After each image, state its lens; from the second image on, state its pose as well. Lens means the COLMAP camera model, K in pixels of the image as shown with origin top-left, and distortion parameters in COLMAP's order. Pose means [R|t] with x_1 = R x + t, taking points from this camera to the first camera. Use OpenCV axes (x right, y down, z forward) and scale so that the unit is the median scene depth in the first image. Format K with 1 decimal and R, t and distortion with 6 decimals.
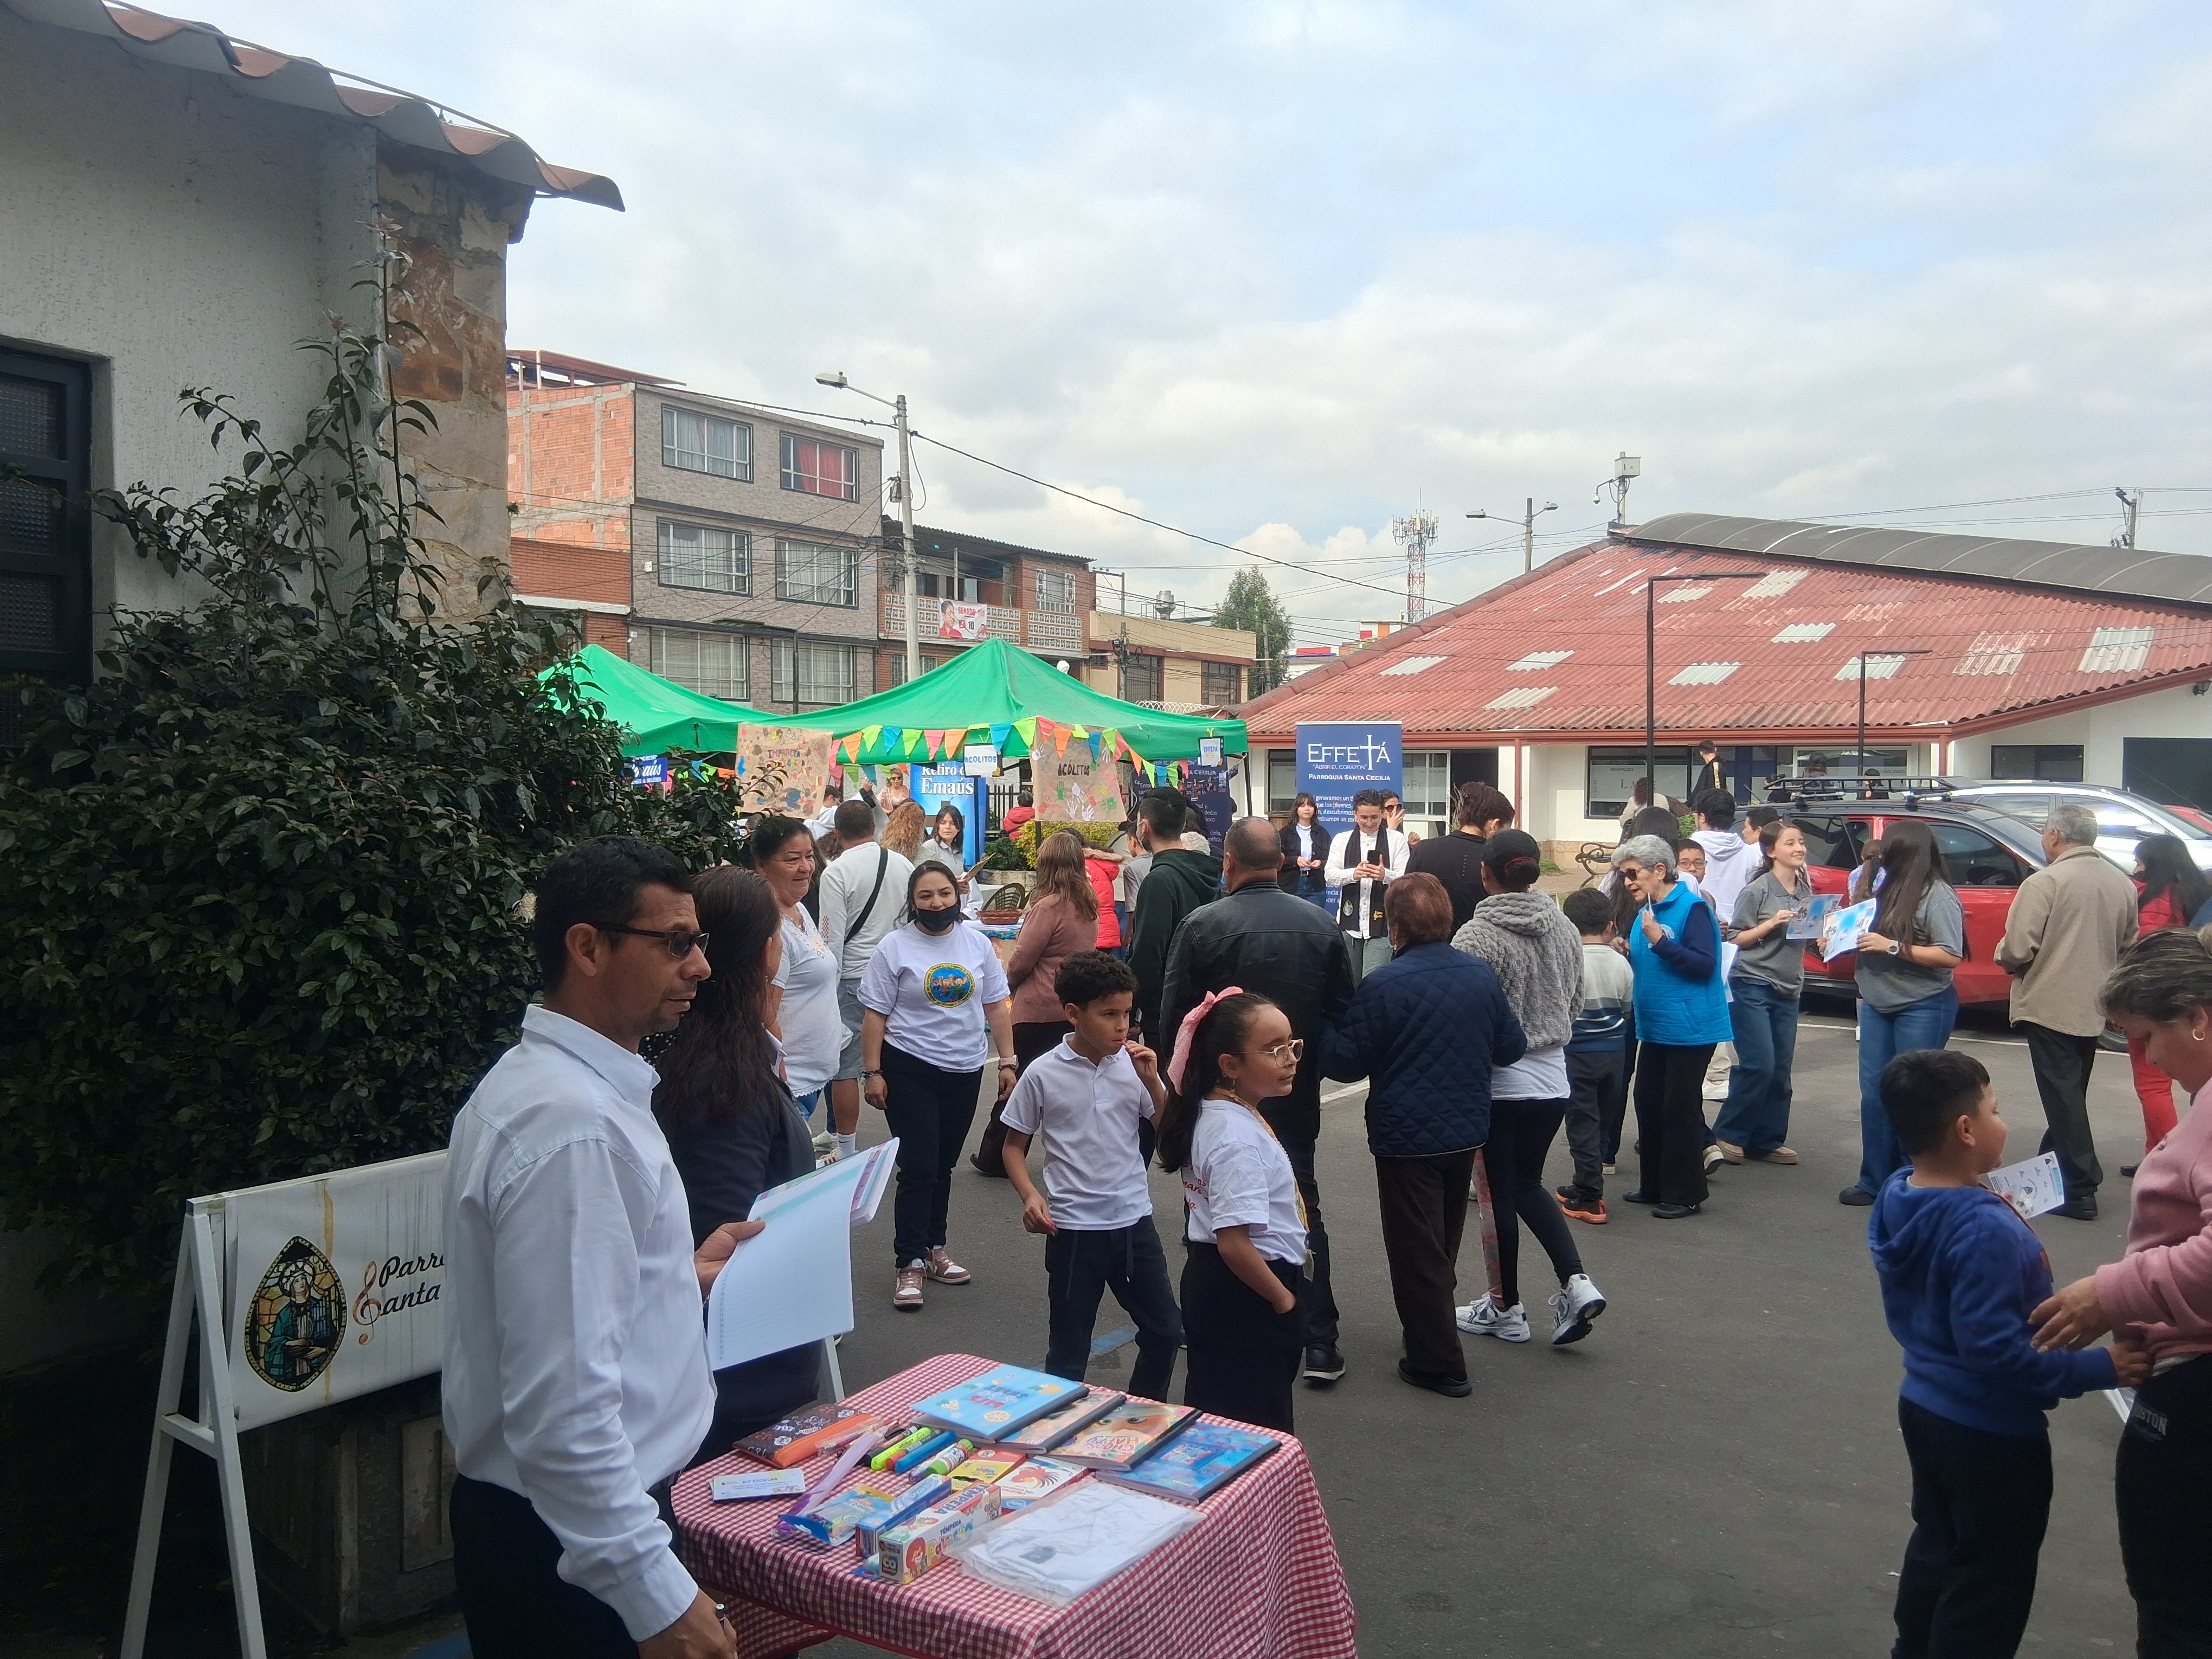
lens RADIAL K [[1671.9, 0, 1098.8], [0, 1671.9, 859.2], [0, 0, 1]] dist [0.116515, -0.210019]
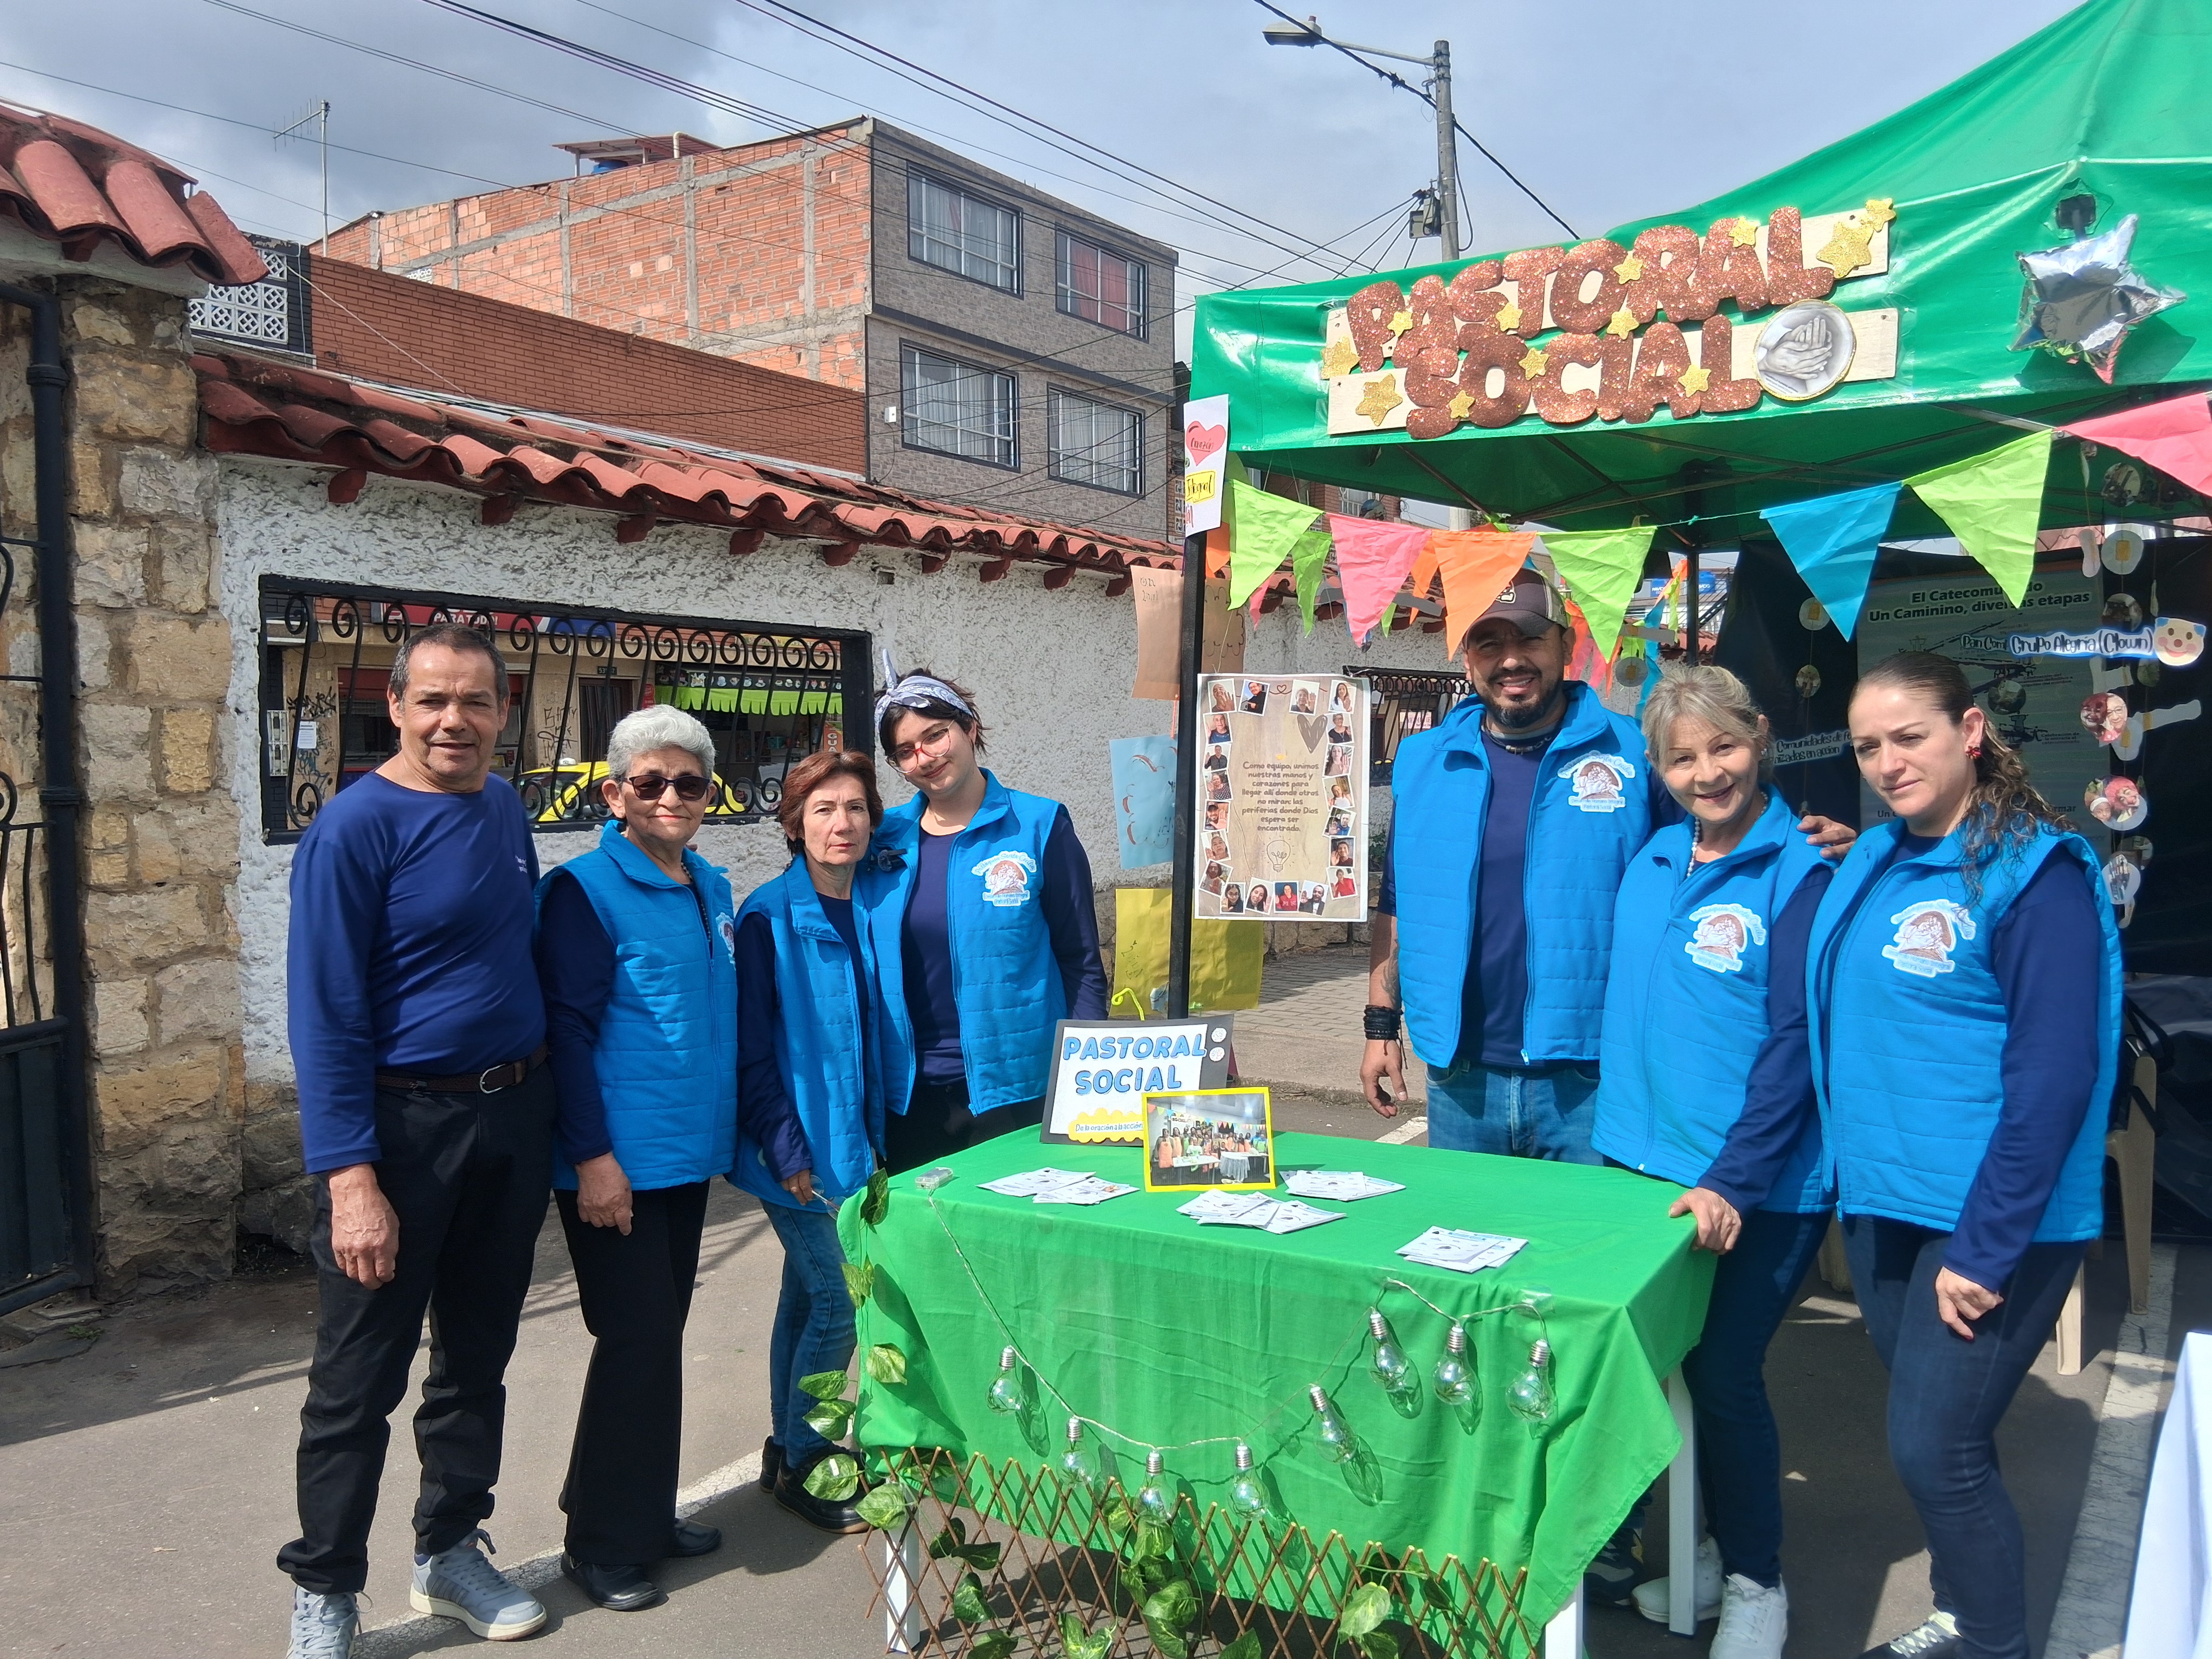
lens RADIAL K [[1671.9, 0, 1098.8], [0, 1671.9, 859.2], [0, 0, 1]] dist [0.116515, -0.210019]
pose [[0.999948, -0.009355, 0.004125, -0.188884], [0.009310, 0.999900, 0.010645, -0.008349], [-0.004224, -0.010606, 0.999935, 0.346036]]
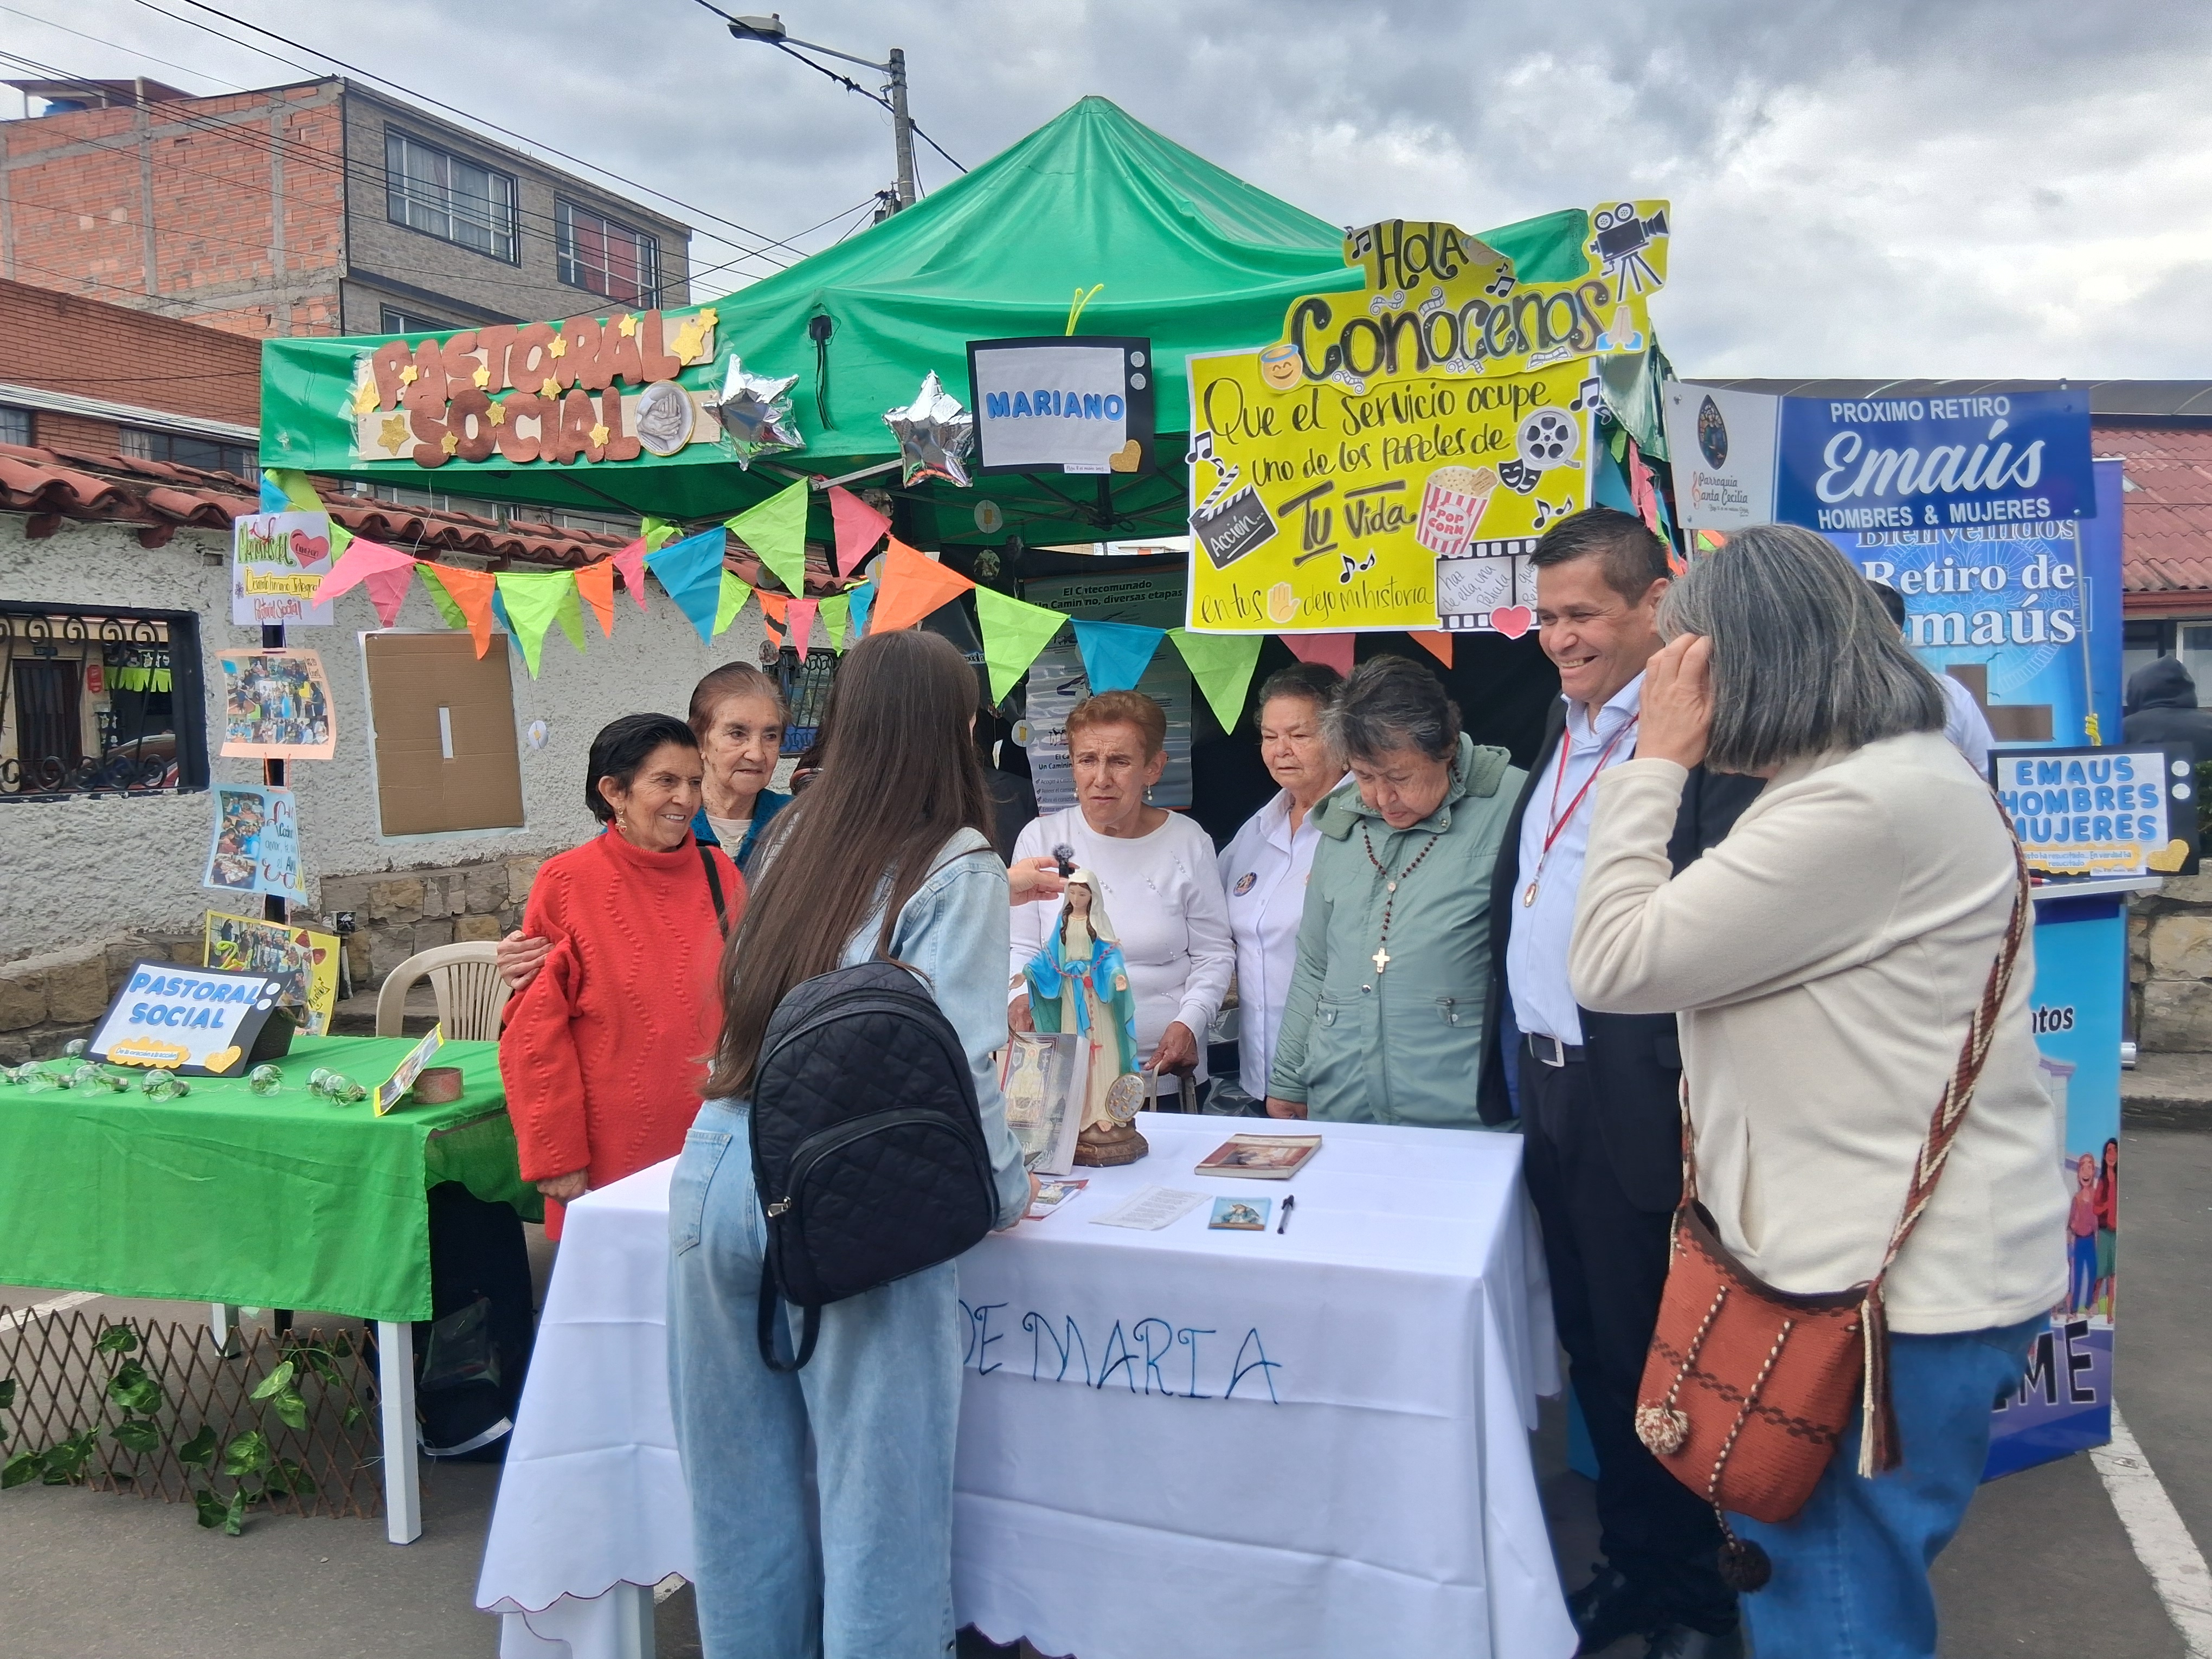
lens RADIAL K [[1690.6, 0, 1070.5], [0, 1690.6, 828.7], [0, 0, 1]] dist [0.166963, -0.282487]
pose [[0.974864, -0.035629, 0.219936, -0.160257], [0.034533, 0.999365, 0.008826, -0.005525], [-0.220110, -0.001009, 0.975474, 0.318711]]
